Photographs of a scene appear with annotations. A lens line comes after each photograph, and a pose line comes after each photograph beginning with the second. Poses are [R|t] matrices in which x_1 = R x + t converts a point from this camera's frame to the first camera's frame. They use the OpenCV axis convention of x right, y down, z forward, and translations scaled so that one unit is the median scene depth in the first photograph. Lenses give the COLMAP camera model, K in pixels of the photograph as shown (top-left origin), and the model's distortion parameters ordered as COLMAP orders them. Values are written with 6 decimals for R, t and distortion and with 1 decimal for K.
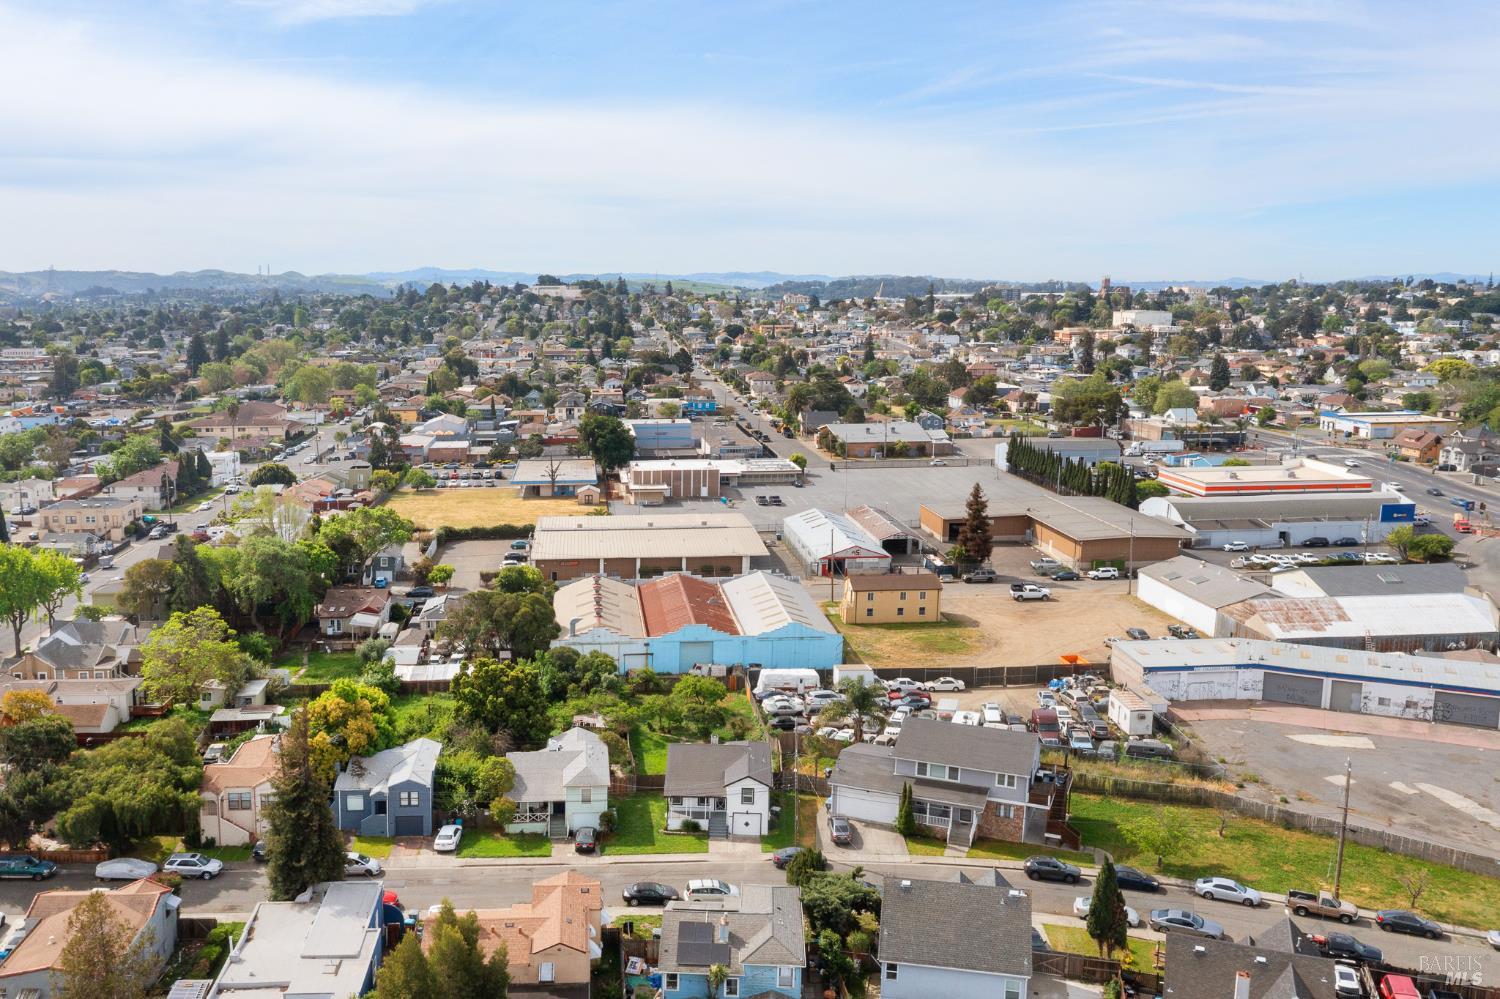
lens RADIAL K [[1209.3, 0, 618.3], [0, 1209.3, 499.2], [0, 0, 1]] dist [-0.013639, -0.004684]
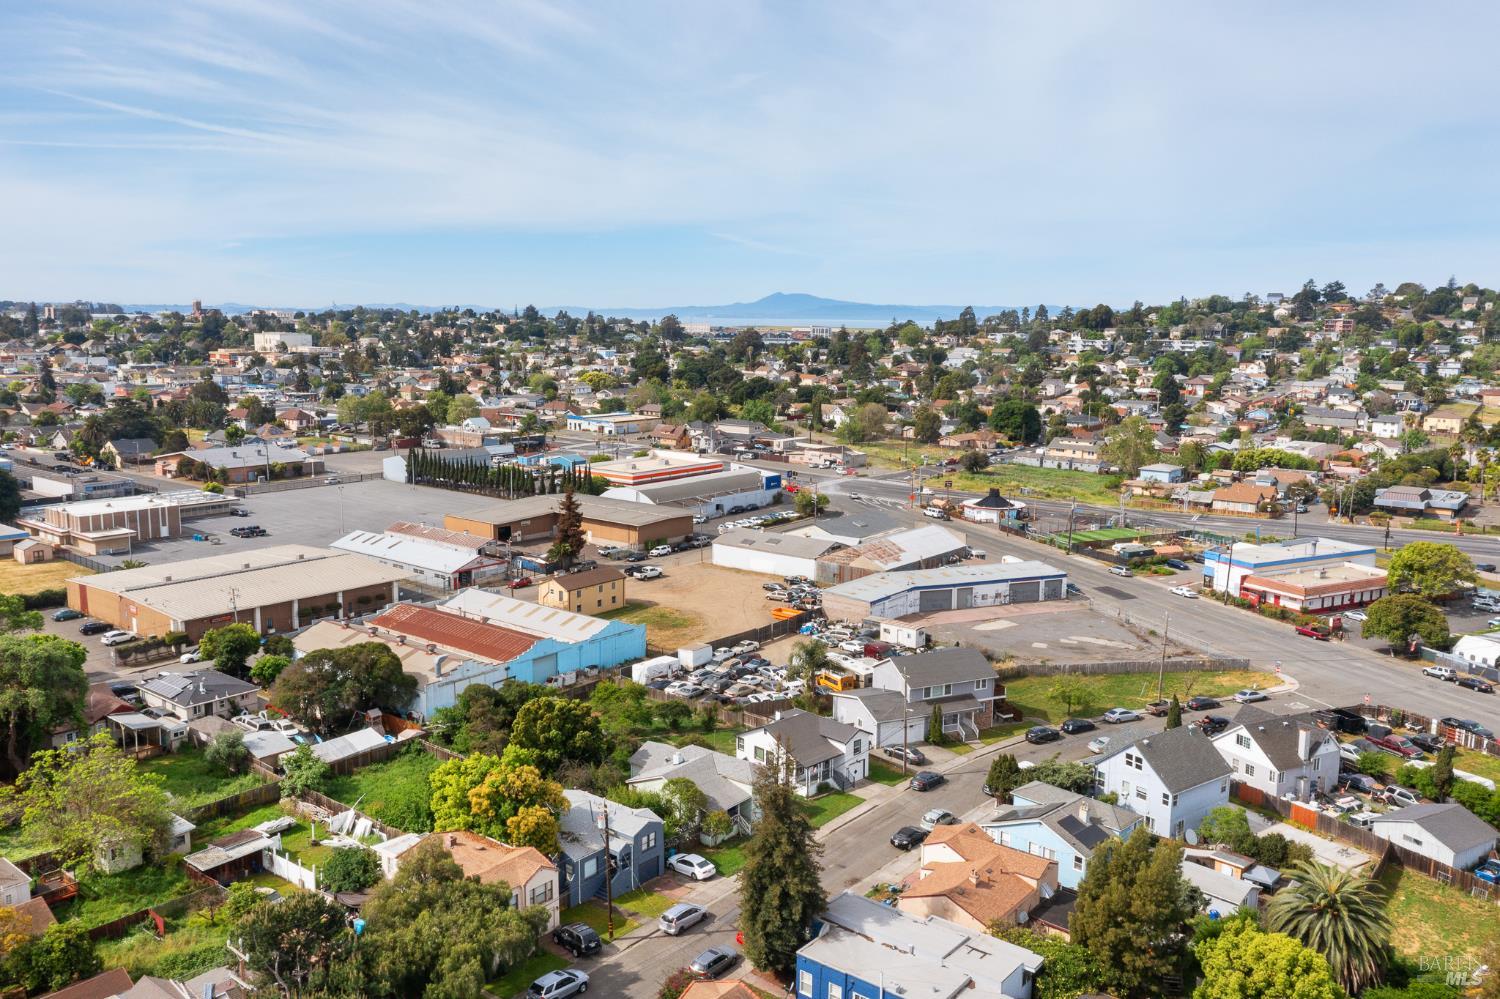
lens RADIAL K [[1209.3, 0, 618.3], [0, 1209.3, 499.2], [0, 0, 1]] dist [-0.013639, -0.004684]
pose [[0.661896, -0.091345, 0.744009, -0.489998], [0.104654, 0.994087, 0.028945, -0.027575], [-0.742254, 0.058705, 0.667542, 0.208085]]
